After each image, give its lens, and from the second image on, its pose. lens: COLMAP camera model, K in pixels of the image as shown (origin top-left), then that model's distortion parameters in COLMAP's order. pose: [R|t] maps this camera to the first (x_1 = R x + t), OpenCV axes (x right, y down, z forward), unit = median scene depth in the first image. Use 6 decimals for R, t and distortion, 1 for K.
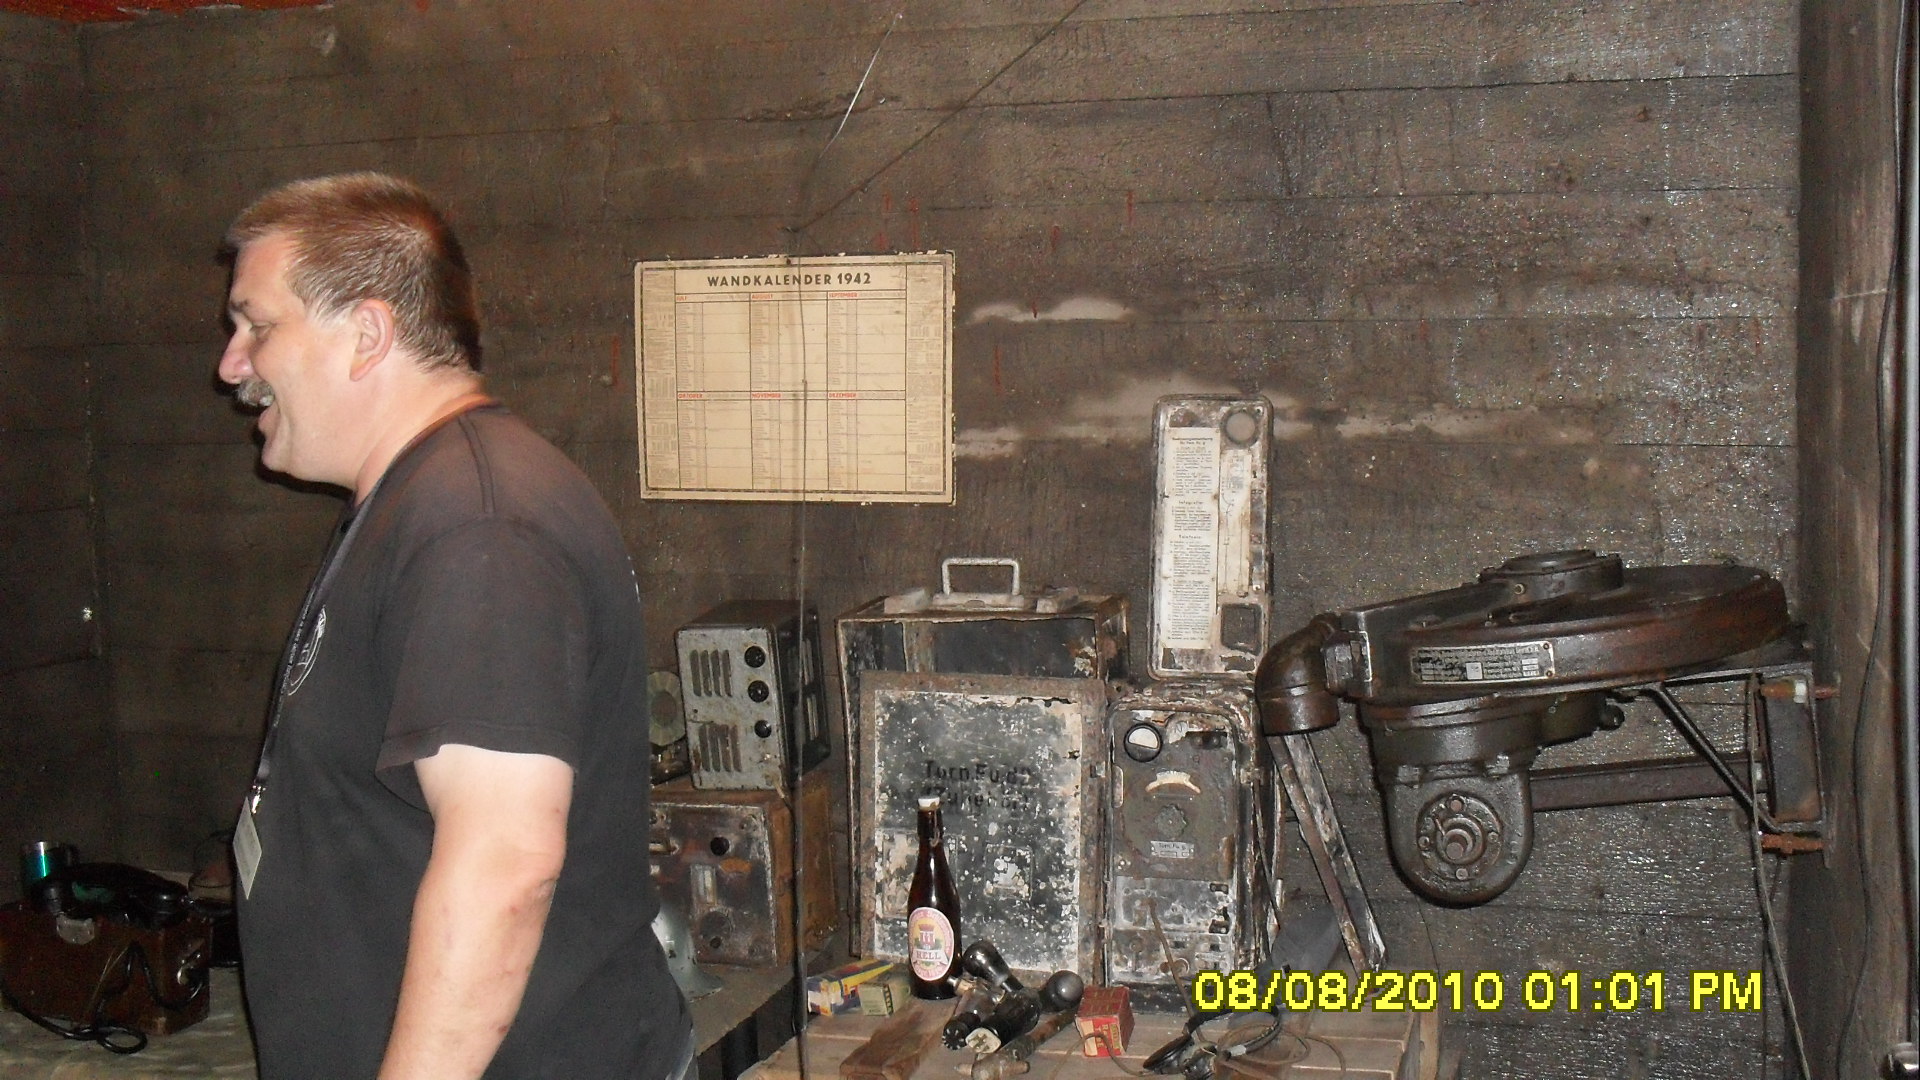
lens RADIAL K [[2322.4, 0, 960.0], [0, 2322.4, 540.0], [0, 0, 1]] dist [-0.214943, 0.337229]
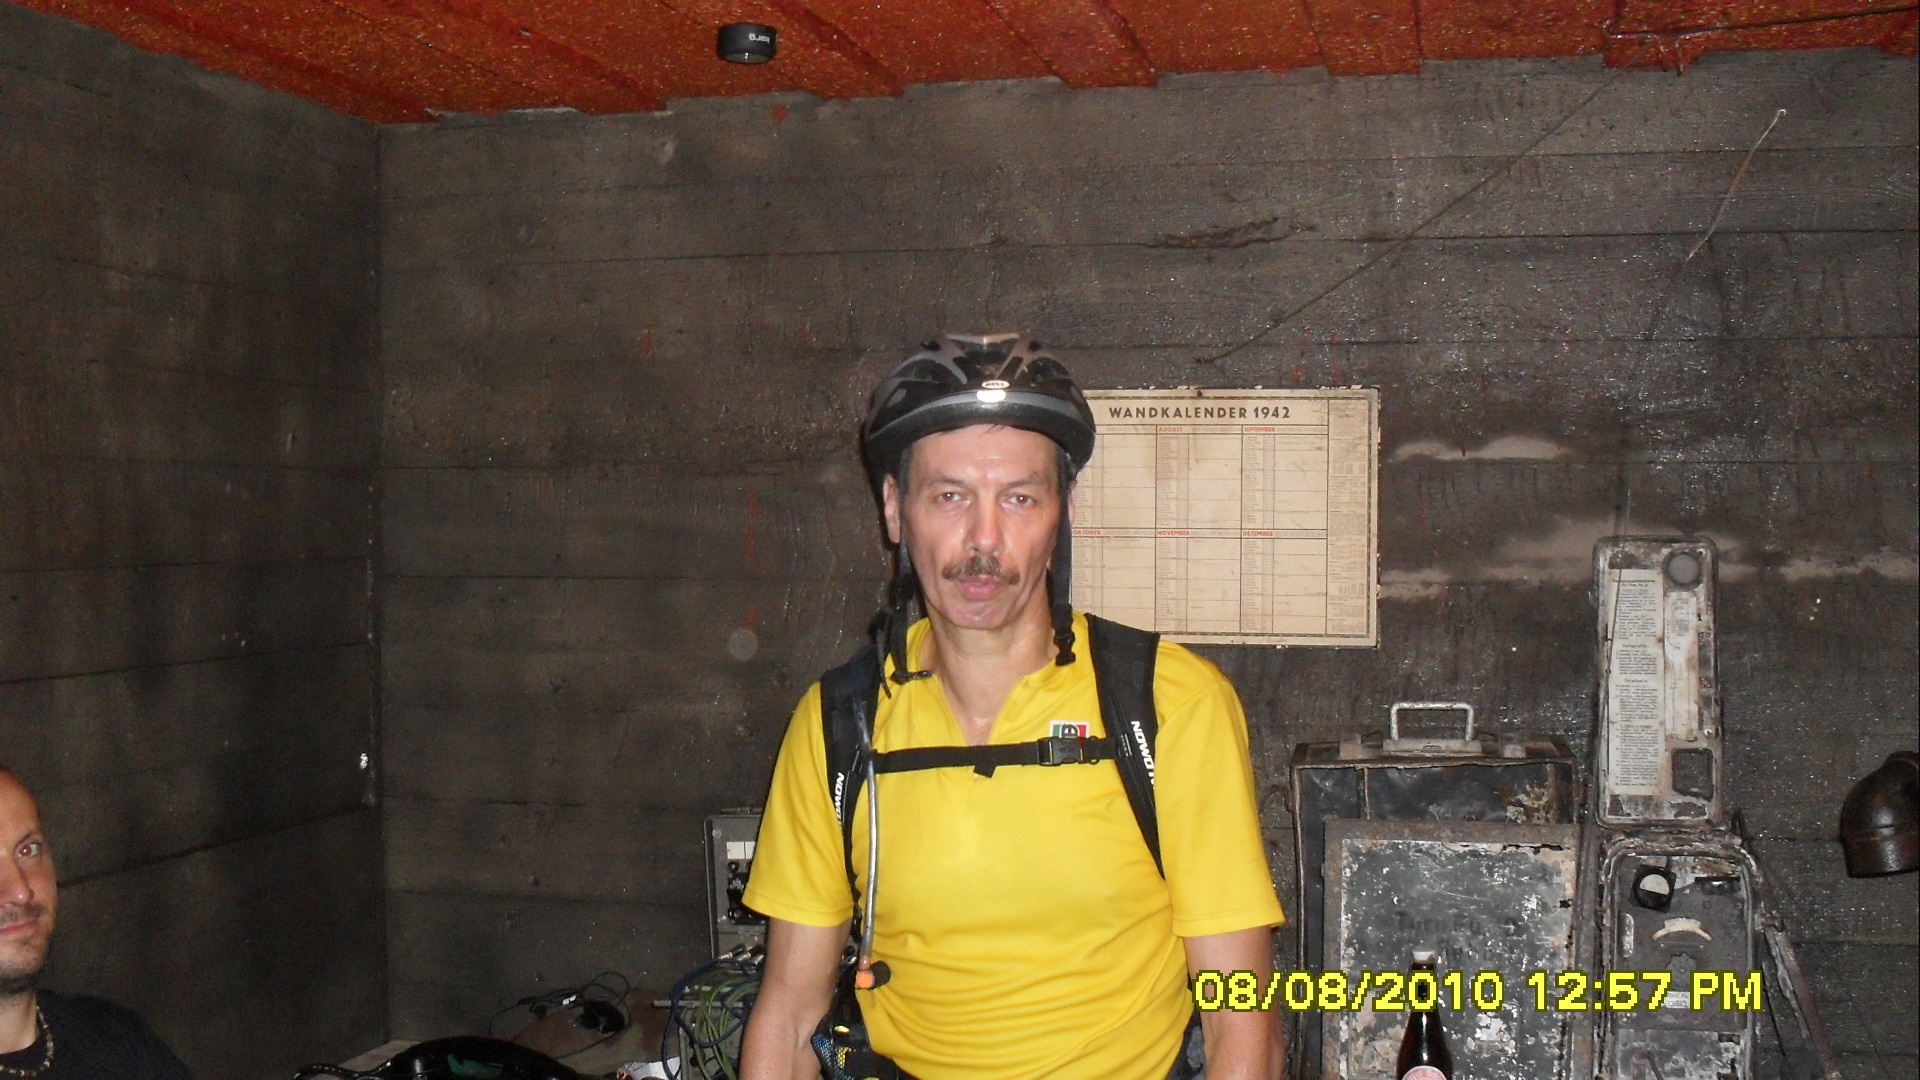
lens RADIAL K [[2322.4, 0, 960.0], [0, 2322.4, 540.0], [0, 0, 1]] dist [-0.214943, 0.337229]
pose [[0.995675, 0.013407, 0.091933, -0.272371], [-0.006443, 0.997114, -0.075639, 0.014132], [-0.092681, 0.074719, 0.992888, 0.062587]]
